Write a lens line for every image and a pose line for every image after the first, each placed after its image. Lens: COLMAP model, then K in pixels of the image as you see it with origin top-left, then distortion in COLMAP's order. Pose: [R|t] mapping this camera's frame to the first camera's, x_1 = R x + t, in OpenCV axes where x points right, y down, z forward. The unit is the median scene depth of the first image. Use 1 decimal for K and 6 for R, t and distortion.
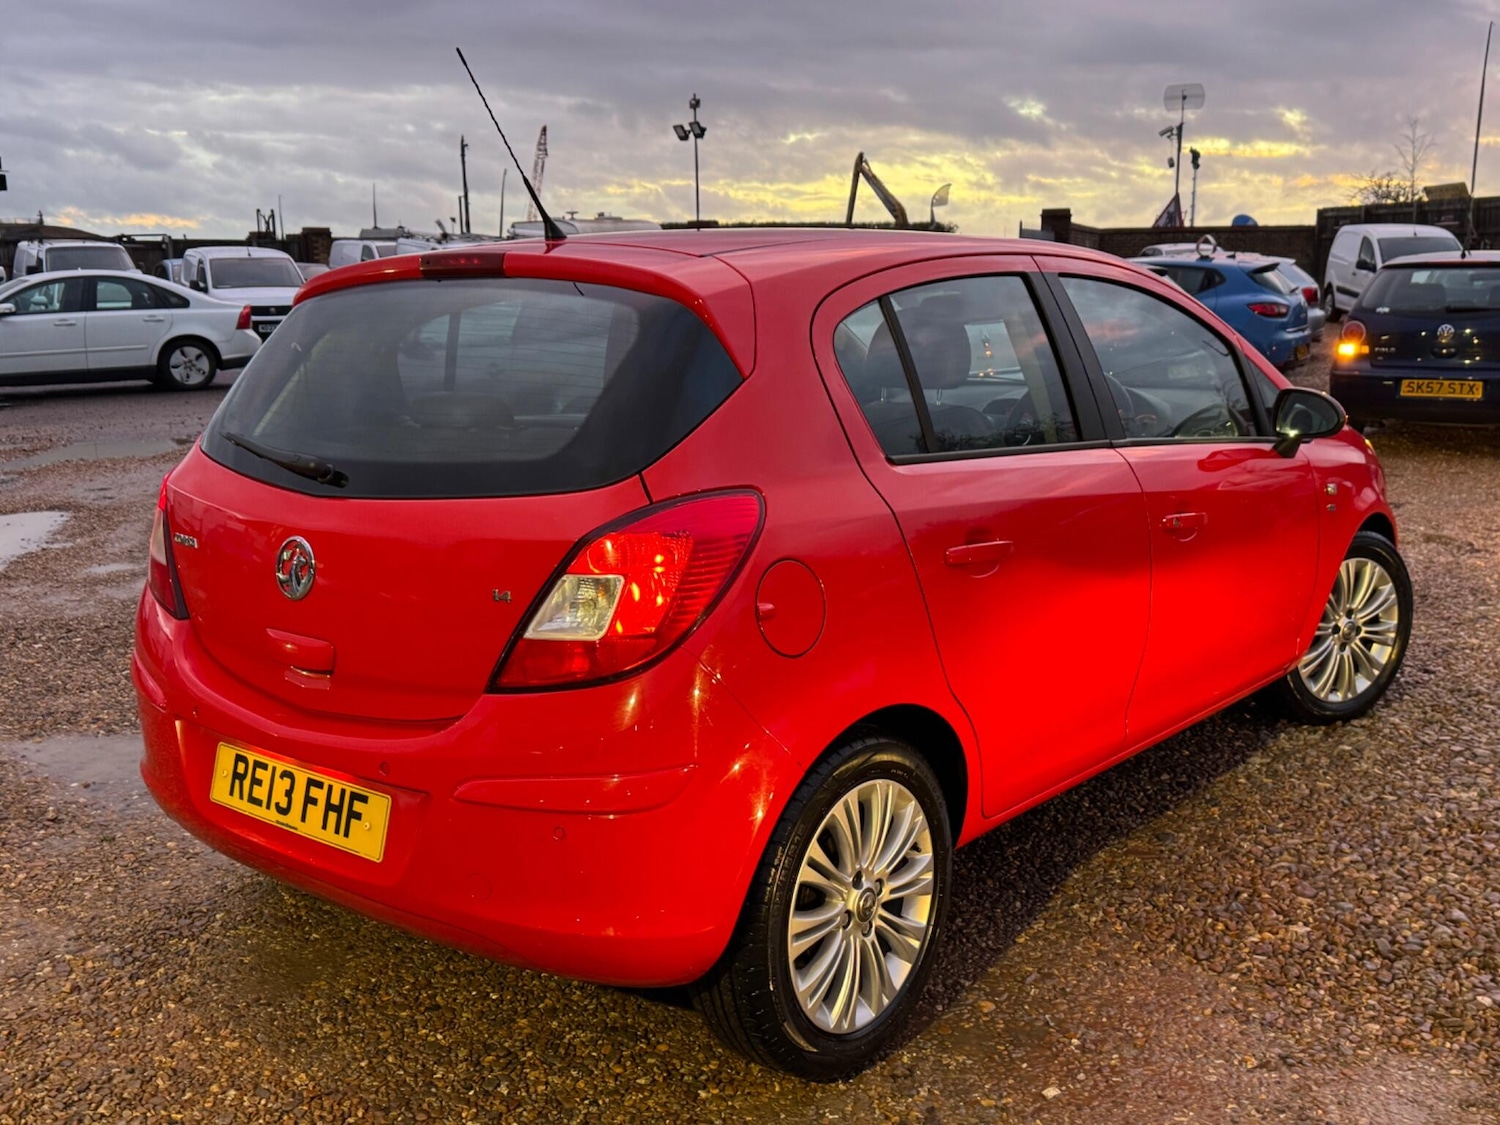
lens RADIAL K [[1398.8, 0, 764.2], [0, 1398.8, 562.2], [0, 0, 1]] dist [0.158496, -0.296707]
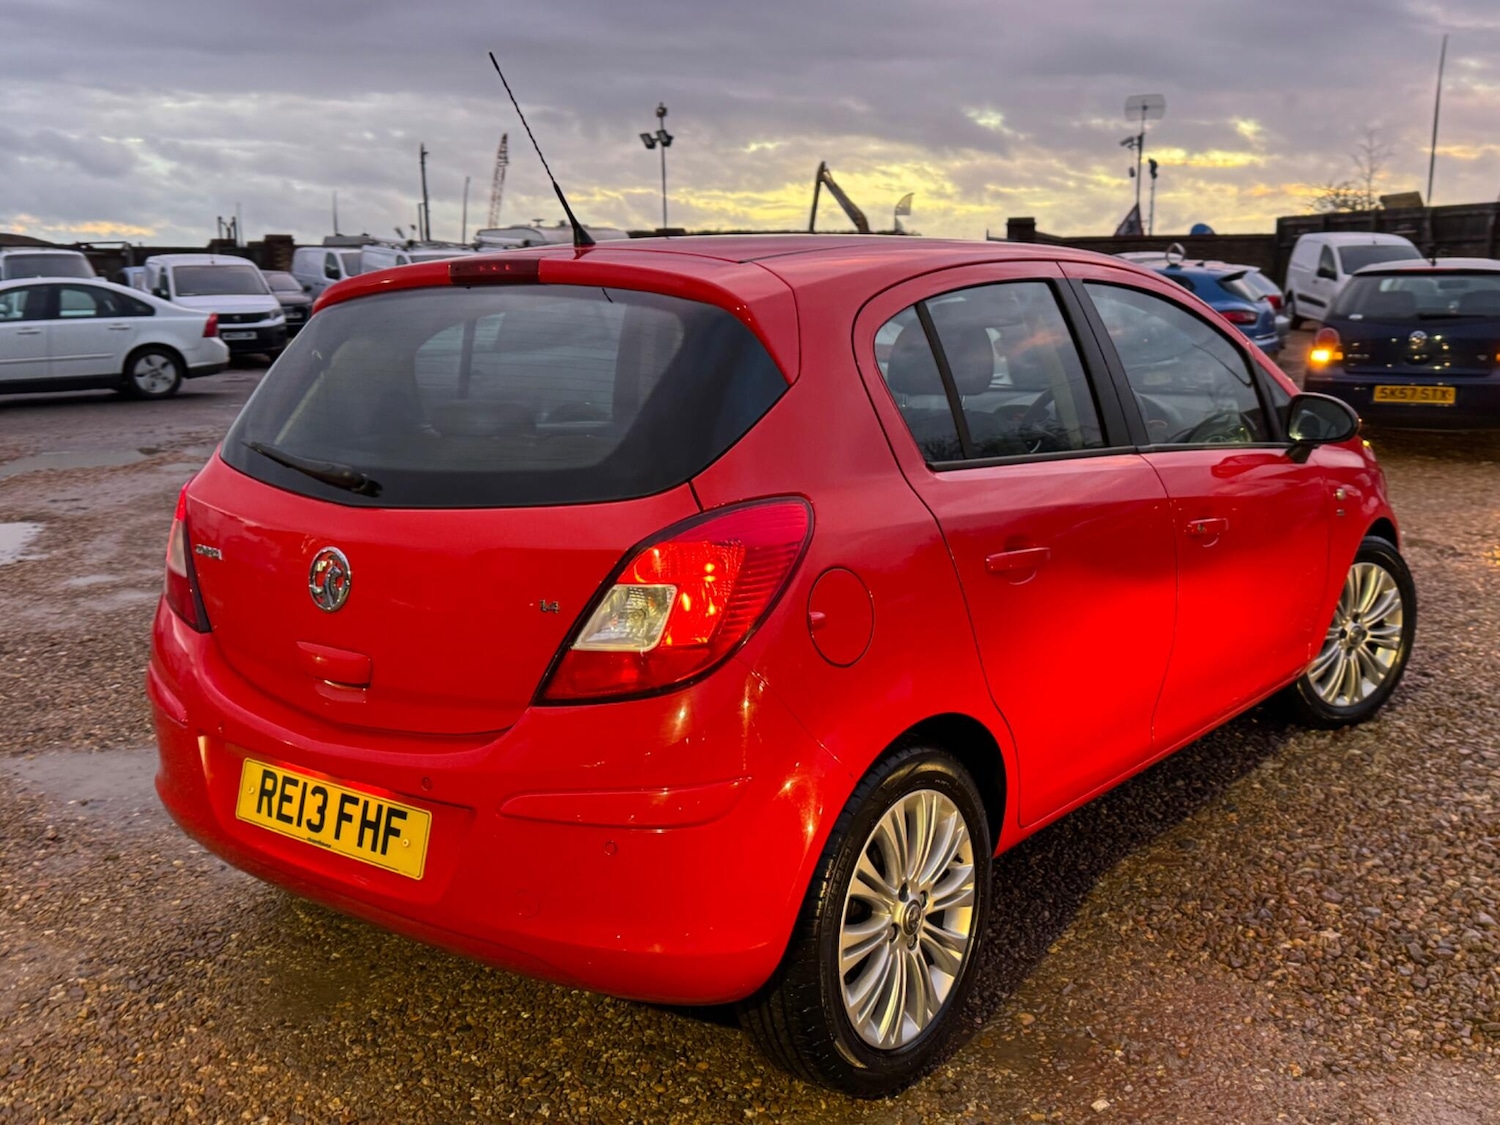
lens RADIAL K [[1400.4, 0, 769.7], [0, 1400.4, 550.5], [0, 0, 1]] dist [0.152752, -0.279425]
pose [[0.999566, -0.005594, 0.028930, -0.044539], [0.005977, 0.999895, -0.013169, -0.000886], [-0.028853, 0.013336, 0.999495, 0.009393]]
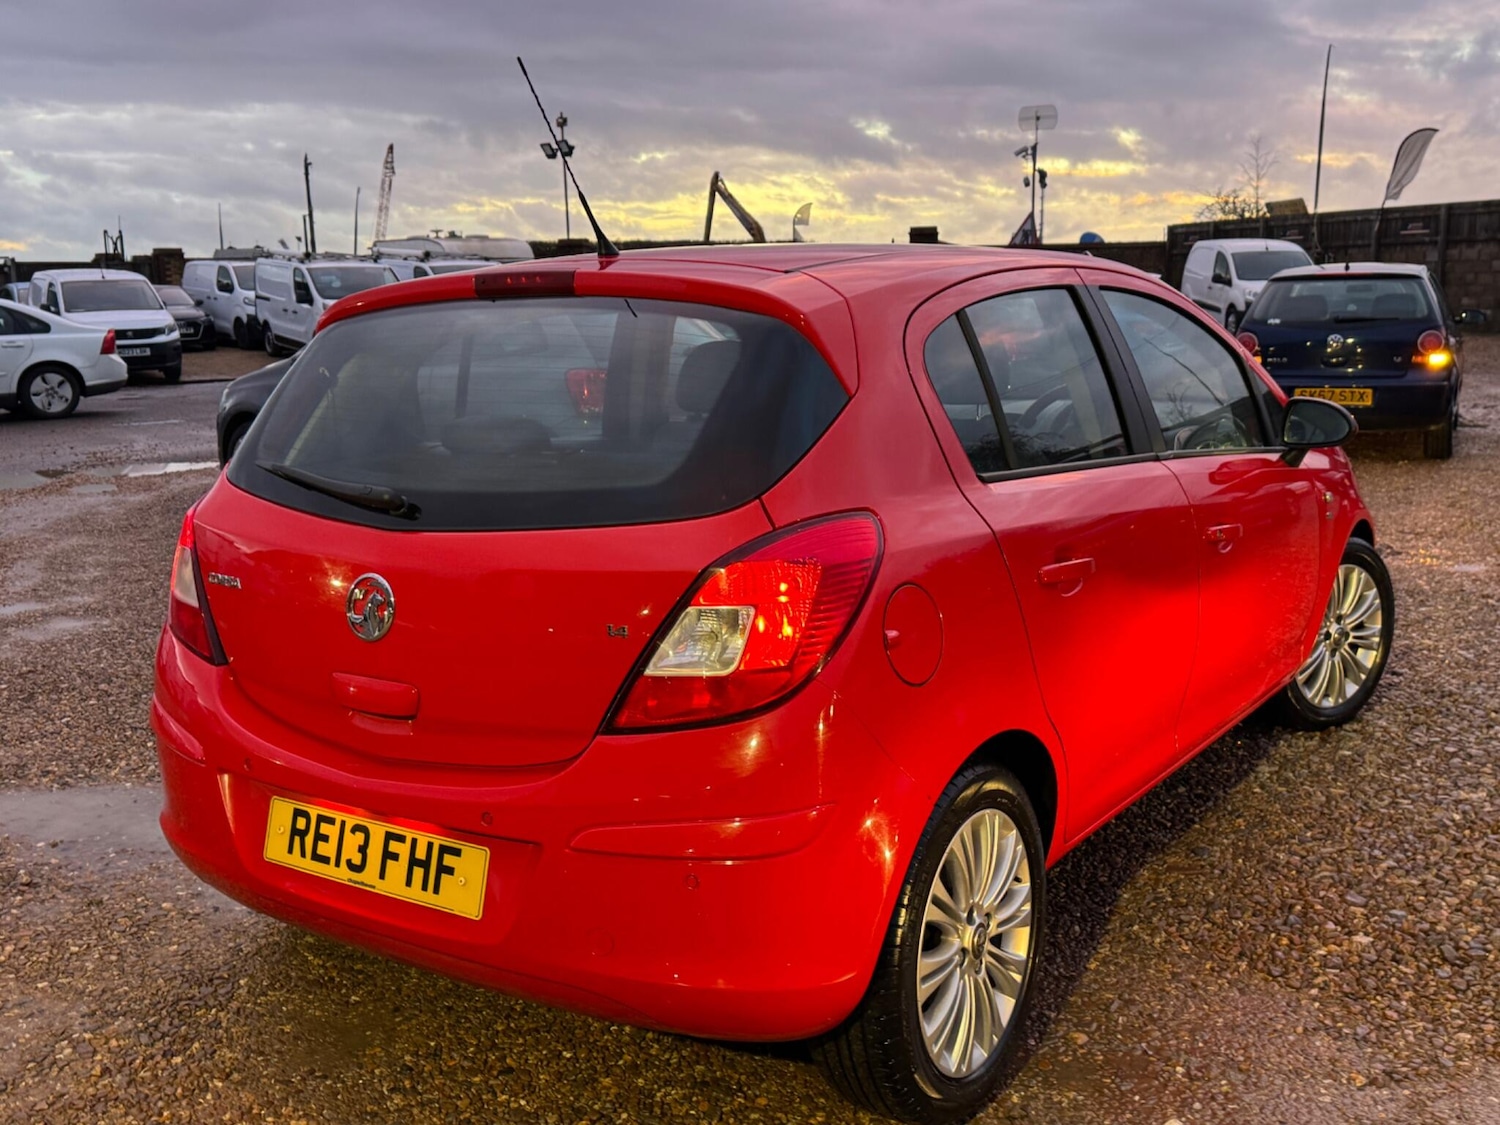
lens RADIAL K [[1400.8, 0, 753.3], [0, 1400.8, 555.2], [0, 0, 1]] dist [0.147485, -0.267312]
pose [[0.995878, -0.025684, 0.086986, -0.129818], [0.027149, 0.999508, -0.015705, -0.007069], [-0.086540, 0.018002, 0.996086, 0.039002]]
